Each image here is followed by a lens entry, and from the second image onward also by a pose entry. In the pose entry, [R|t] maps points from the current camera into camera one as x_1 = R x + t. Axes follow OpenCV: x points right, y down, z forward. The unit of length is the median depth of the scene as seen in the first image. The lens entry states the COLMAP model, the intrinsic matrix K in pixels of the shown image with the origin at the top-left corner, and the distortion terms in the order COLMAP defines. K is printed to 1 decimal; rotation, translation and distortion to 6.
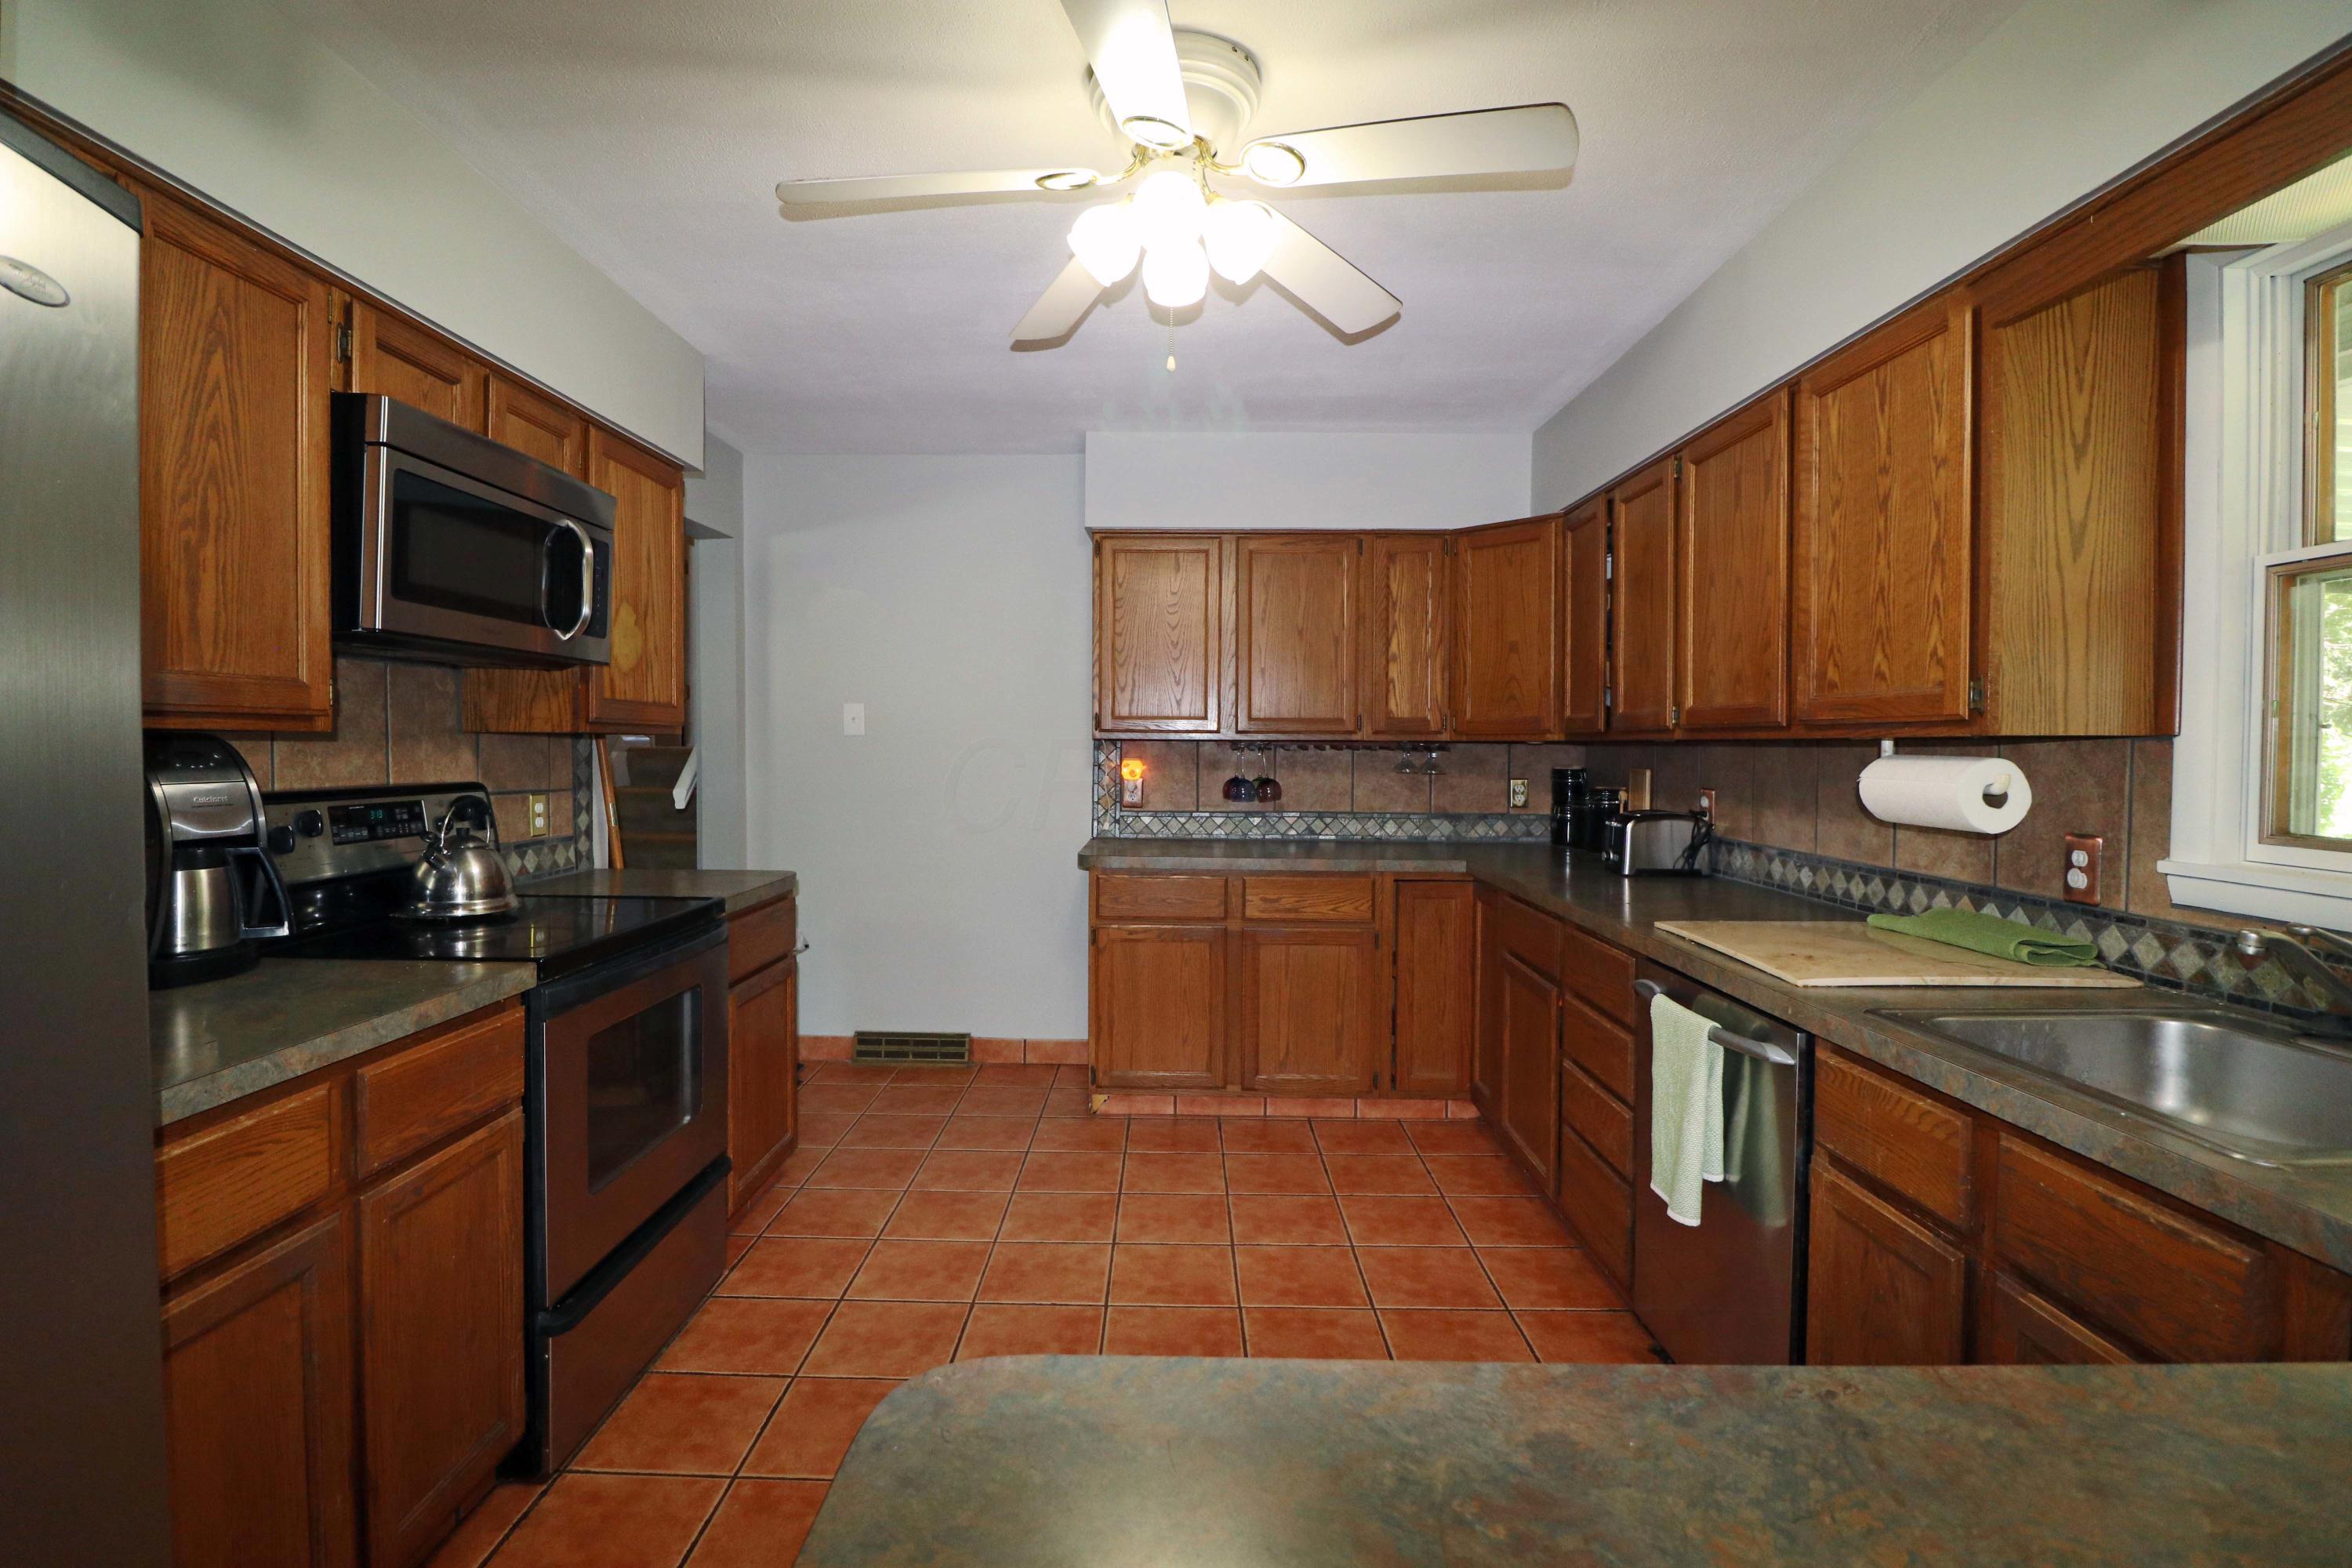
lens RADIAL K [[1091.3, 0, 1155.7], [0, 1091.3, 765.3], [0, 0, 1]] dist [-0.004873, -0.009832]
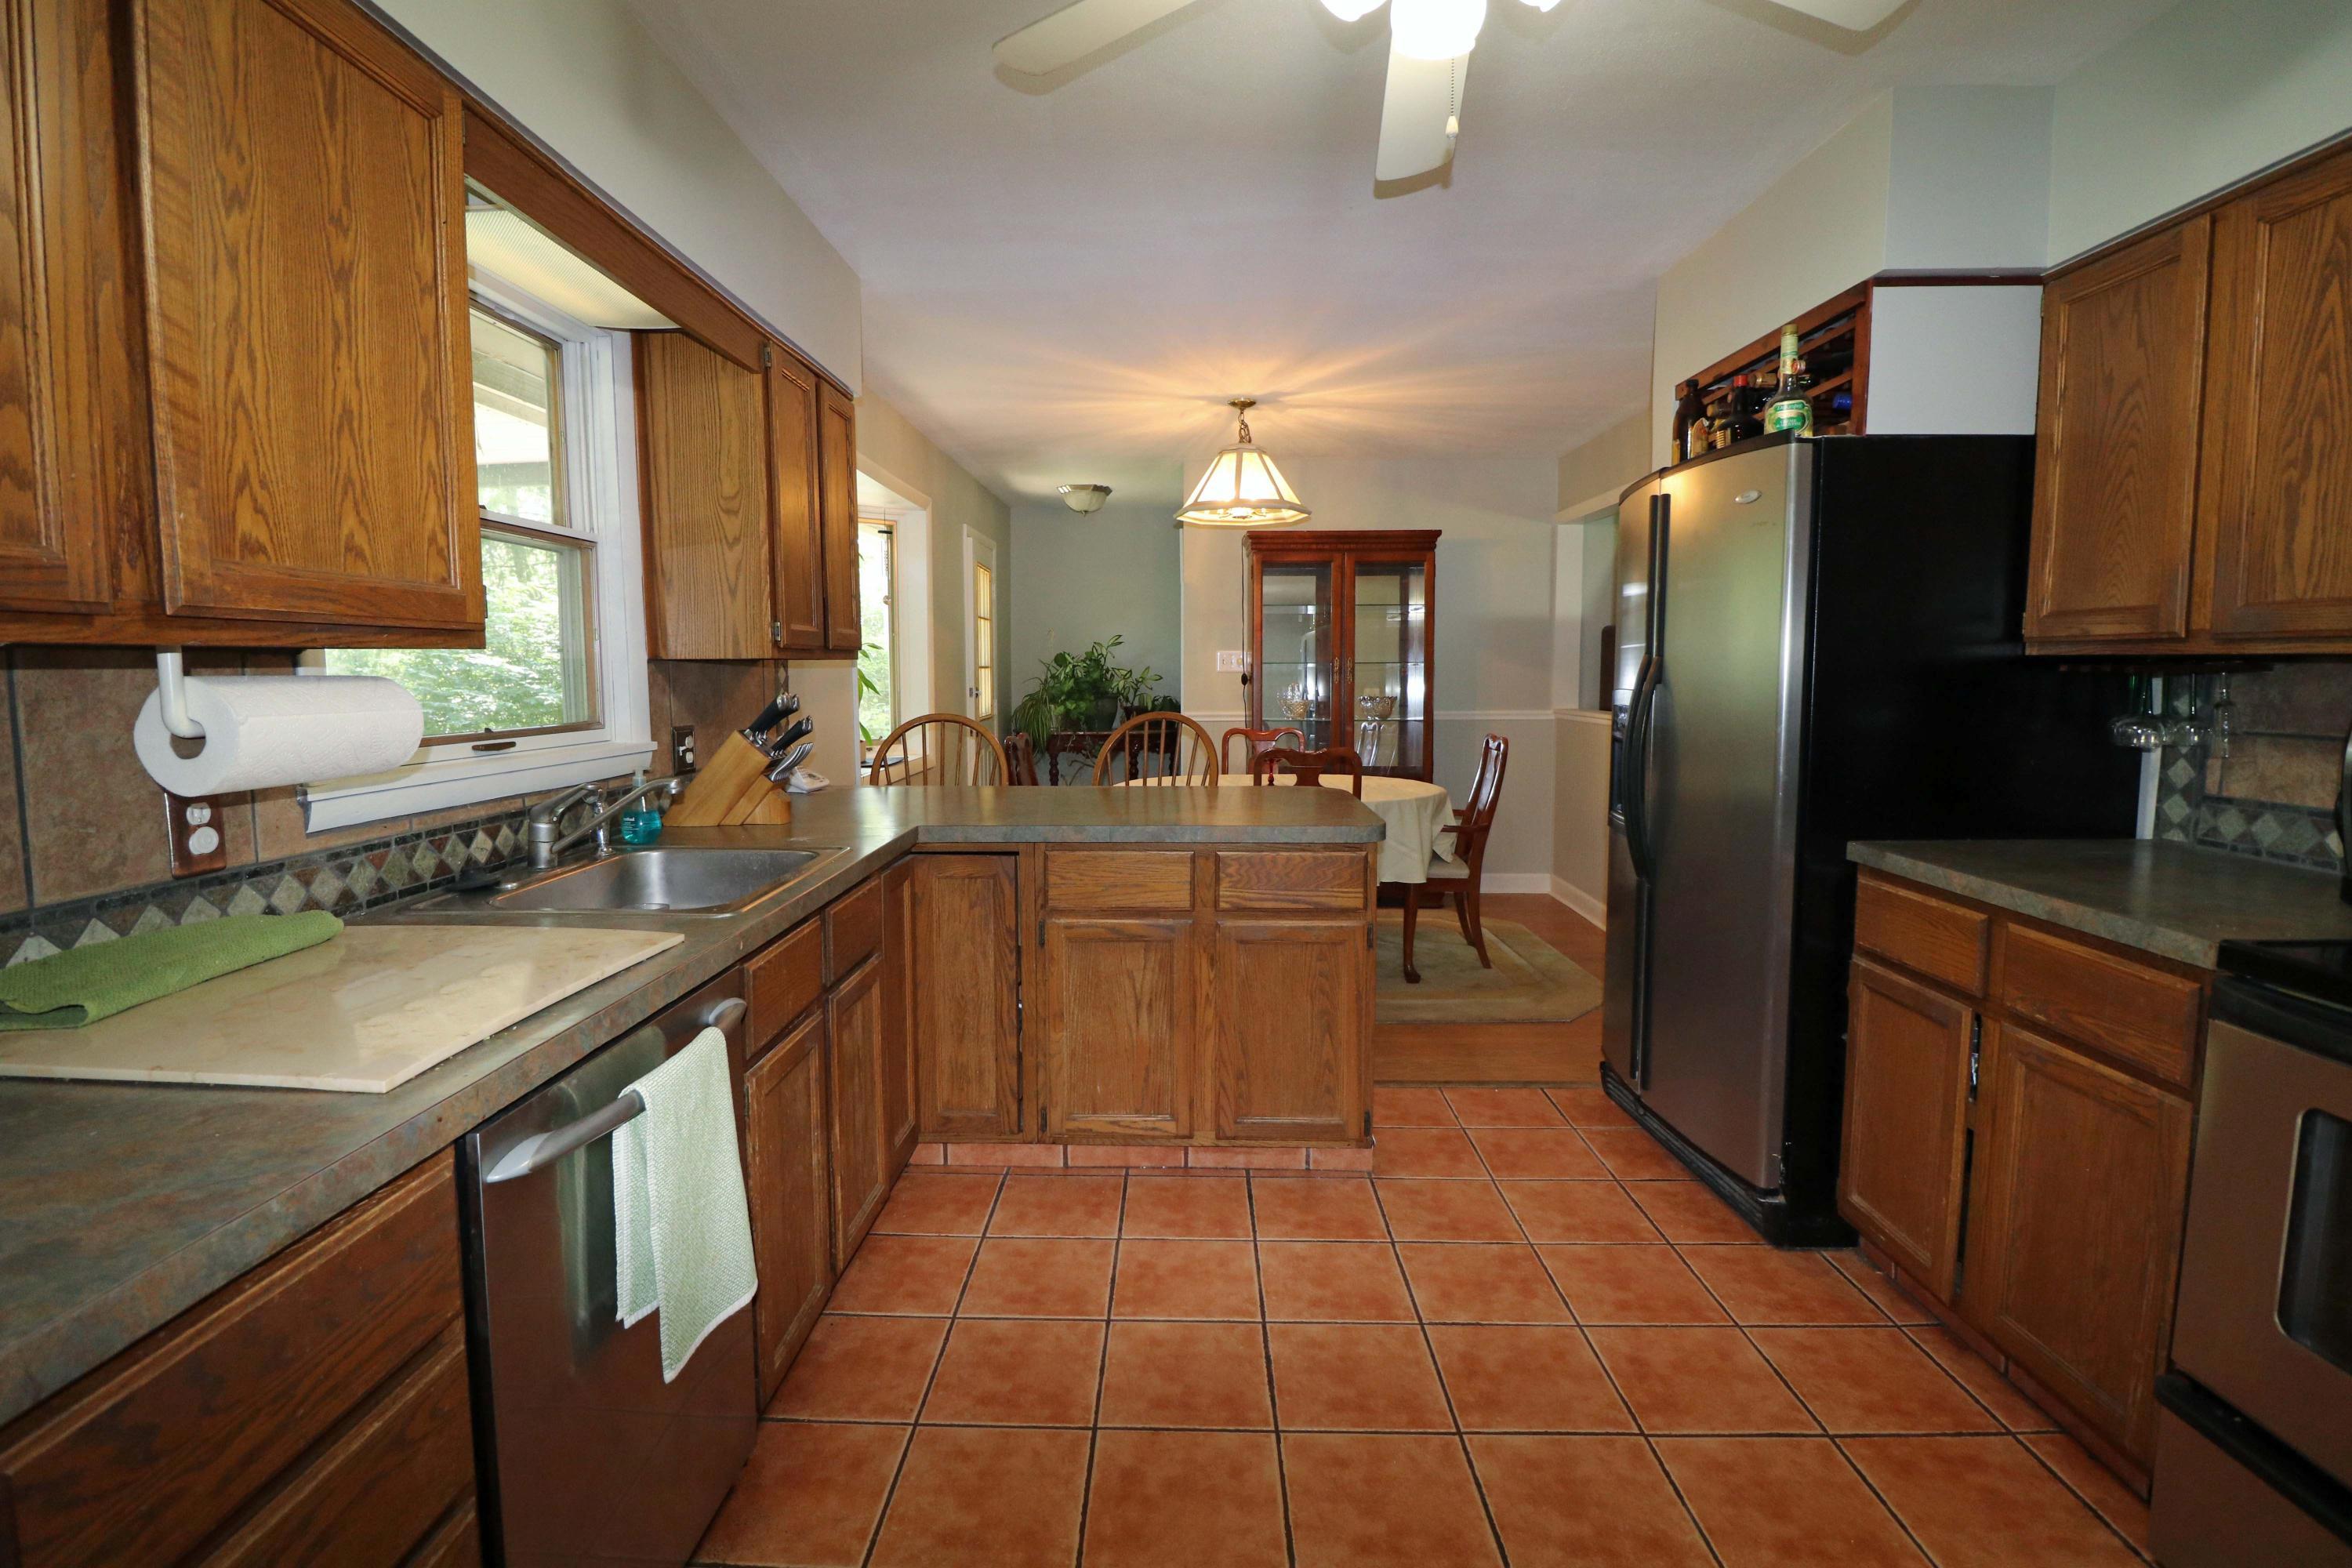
lens RADIAL K [[1091.3, 0, 1152.6], [0, 1091.3, 767.8], [0, 0, 1]] dist [-0.004873, -0.009832]
pose [[-0.999913, -0.004990, 0.012242, 0.164190], [-0.003560, 0.993460, 0.114122, -0.026511], [-0.012731, 0.114068, -0.993391, 1.449879]]
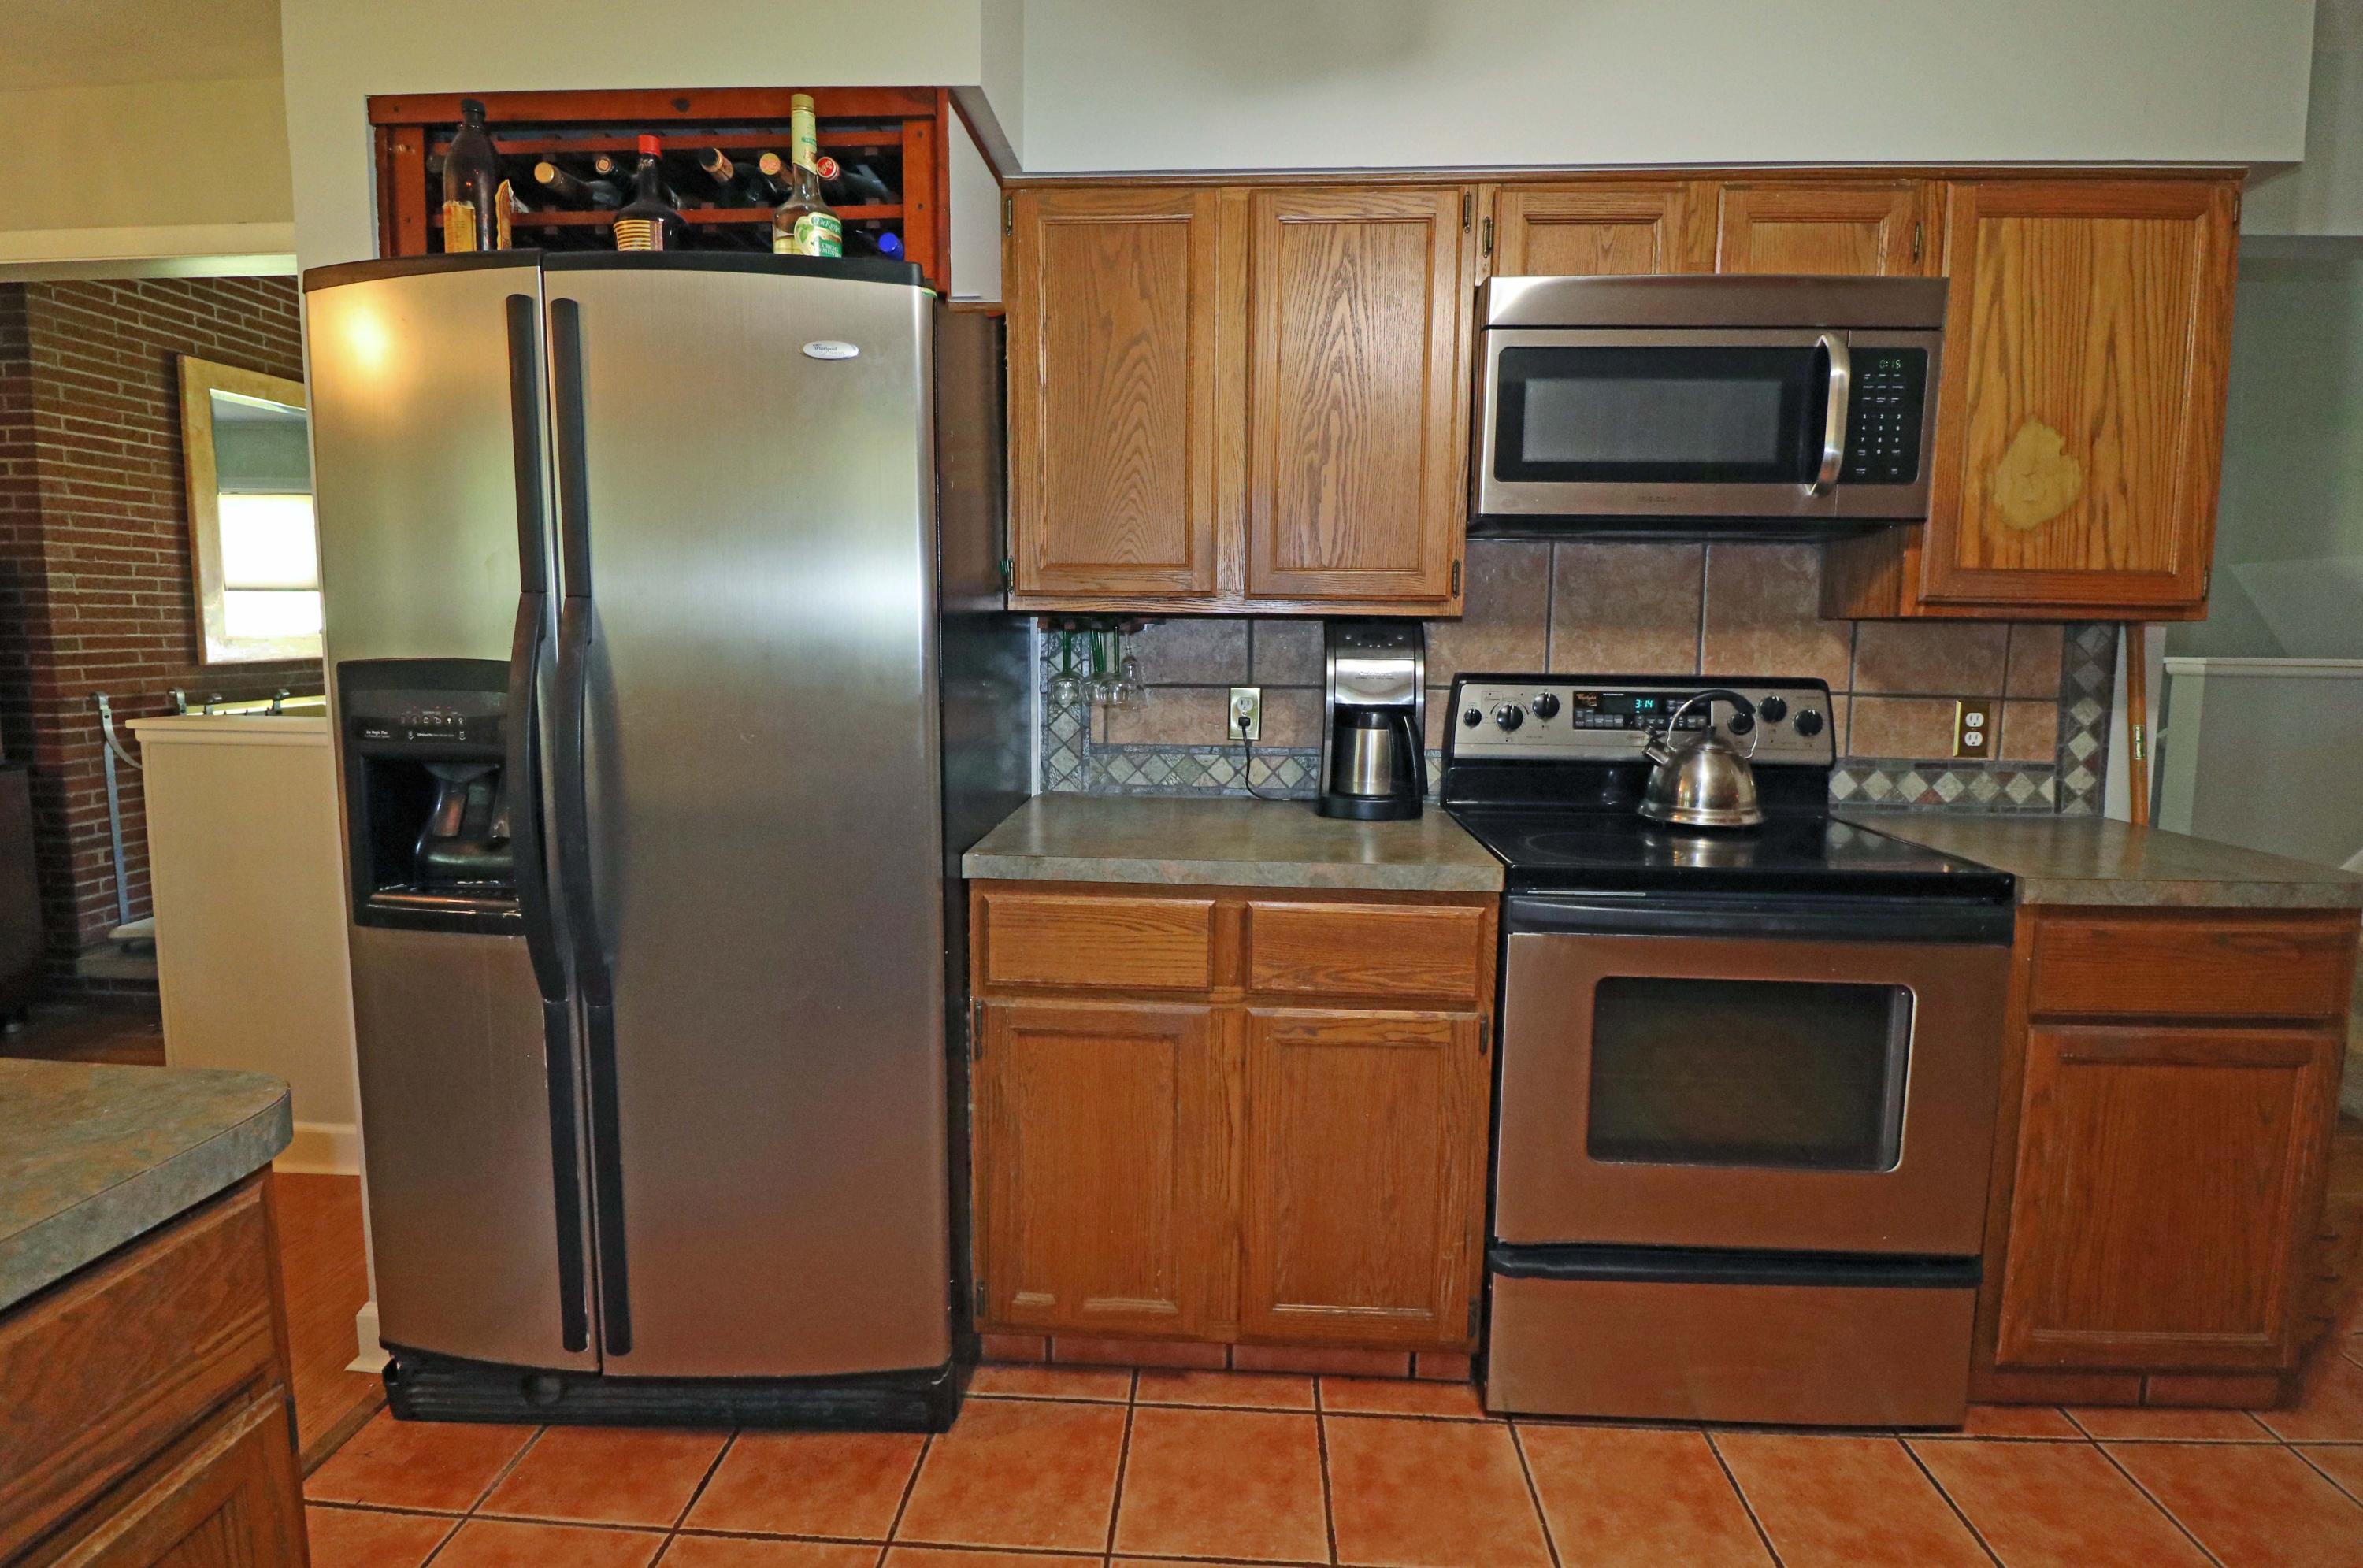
lens RADIAL K [[1096.3, 0, 1199.6], [0, 1096.3, 747.3], [0, 0, 1]] dist [-0.004873, -0.009832]
pose [[-0.035000, 0.093852, -0.994971, 0.276547], [-0.030751, 0.995008, 0.094937, 0.003173], [0.998914, 0.033919, -0.031939, 0.629445]]
